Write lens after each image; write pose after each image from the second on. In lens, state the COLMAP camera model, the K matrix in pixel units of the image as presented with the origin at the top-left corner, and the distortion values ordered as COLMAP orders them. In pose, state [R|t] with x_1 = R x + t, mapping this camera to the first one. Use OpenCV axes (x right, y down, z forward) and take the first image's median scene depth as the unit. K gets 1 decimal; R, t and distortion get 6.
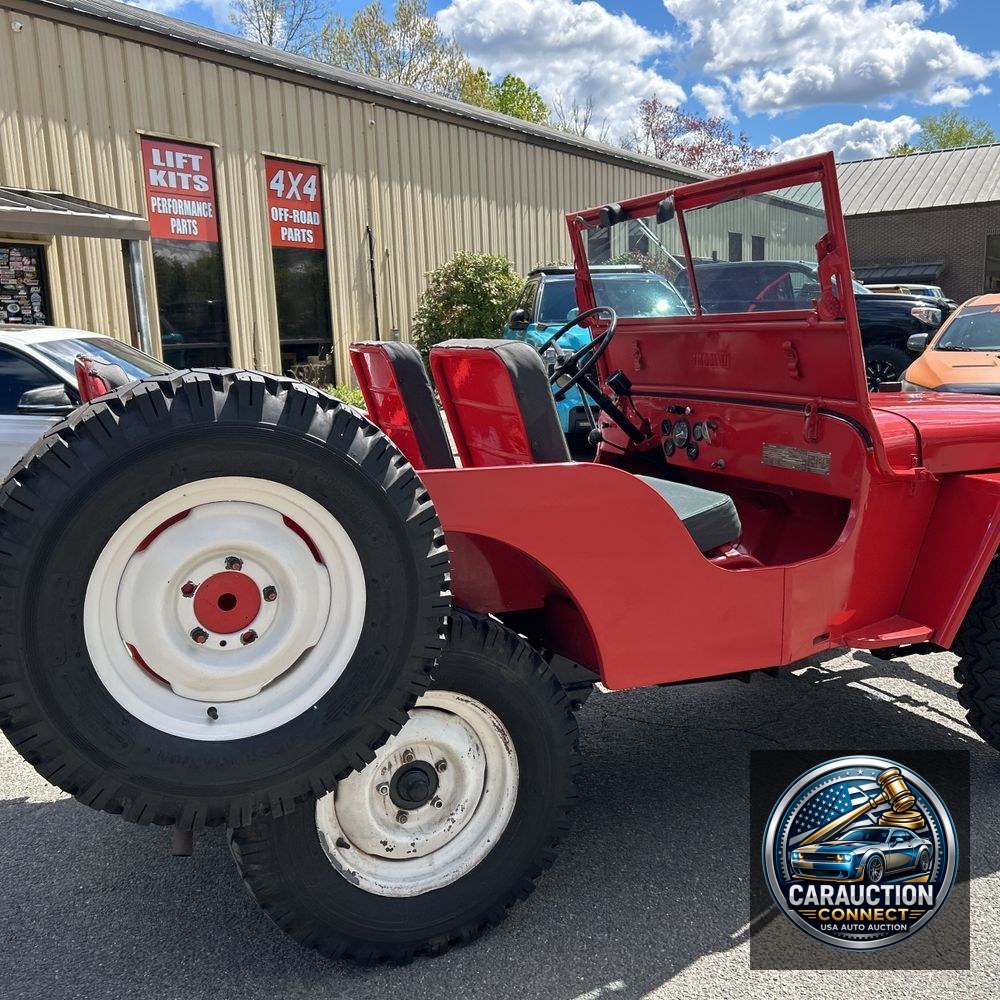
lens RADIAL K [[1017.3, 0, 489.6], [0, 1017.3, 506.7], [0, 0, 1]] dist [0.021918, 0.000000]
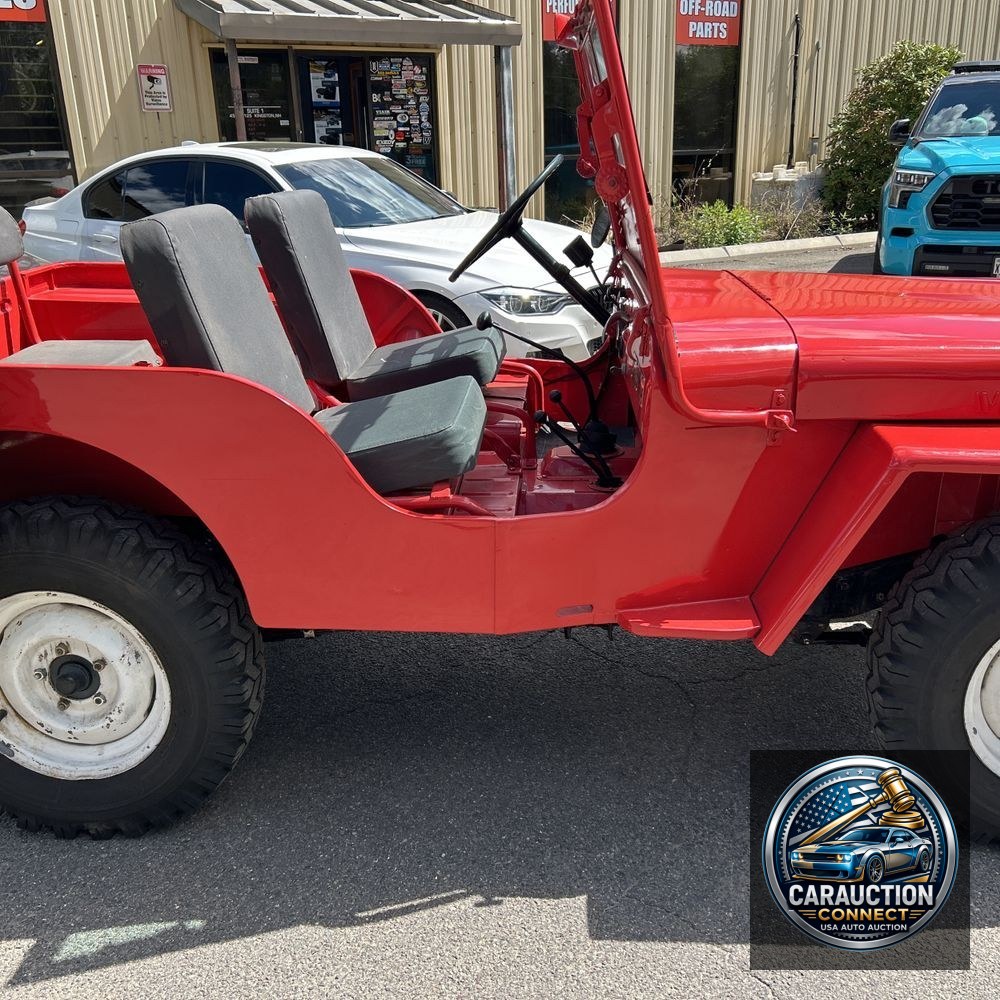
lens RADIAL K [[1017.3, 0, 506.5], [0, 1017.3, 500.4], [0, 0, 1]] dist [0.021918, 0.000000]
pose [[0.894896, 0.157298, -0.417634, 0.113633], [-0.080776, 0.977458, 0.195068, -0.020451], [0.438903, -0.140831, 0.887429, 0.052706]]
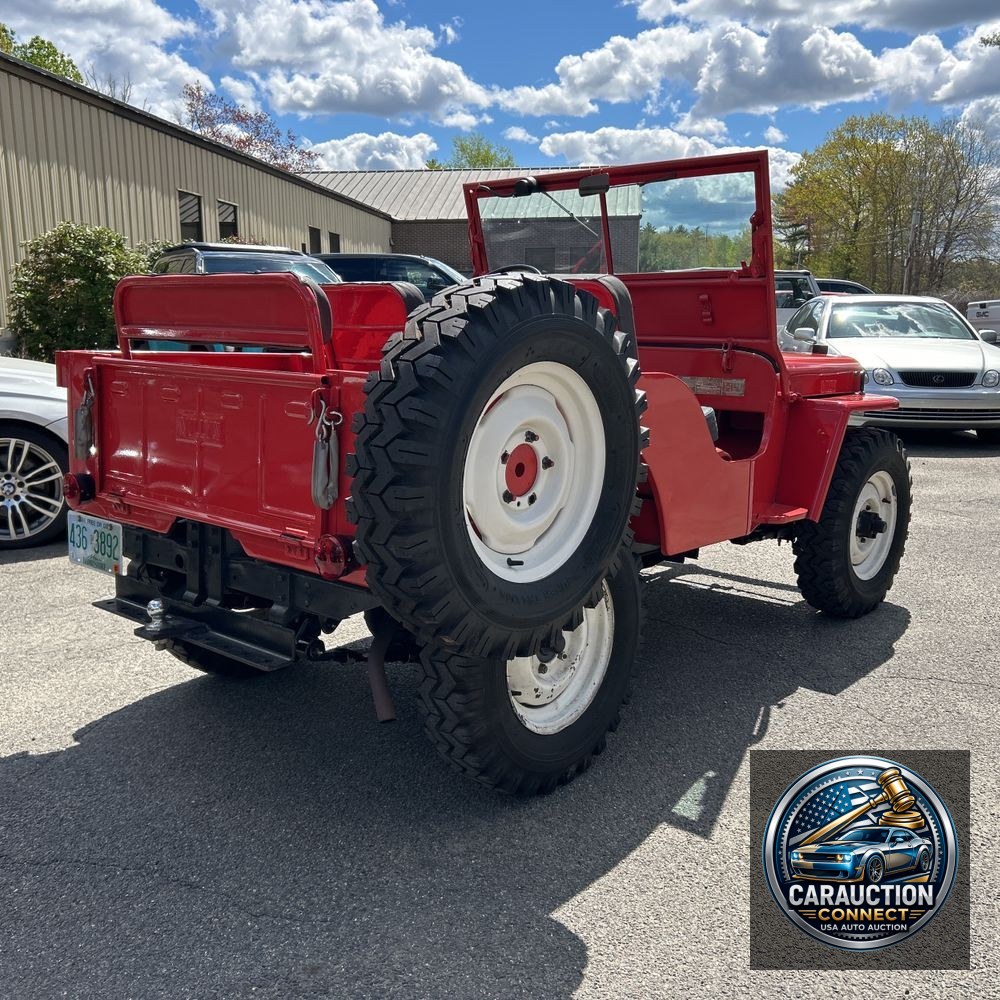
lens RADIAL K [[1017.3, 0, 504.5], [0, 1017.3, 493.0], [0, 0, 1]] dist [0.021918, 0.000000]
pose [[0.897756, -0.041444, 0.438540, -0.104575], [0.045519, 0.998963, 0.001224, 0.015442], [-0.438136, 0.018863, 0.898711, -0.009483]]
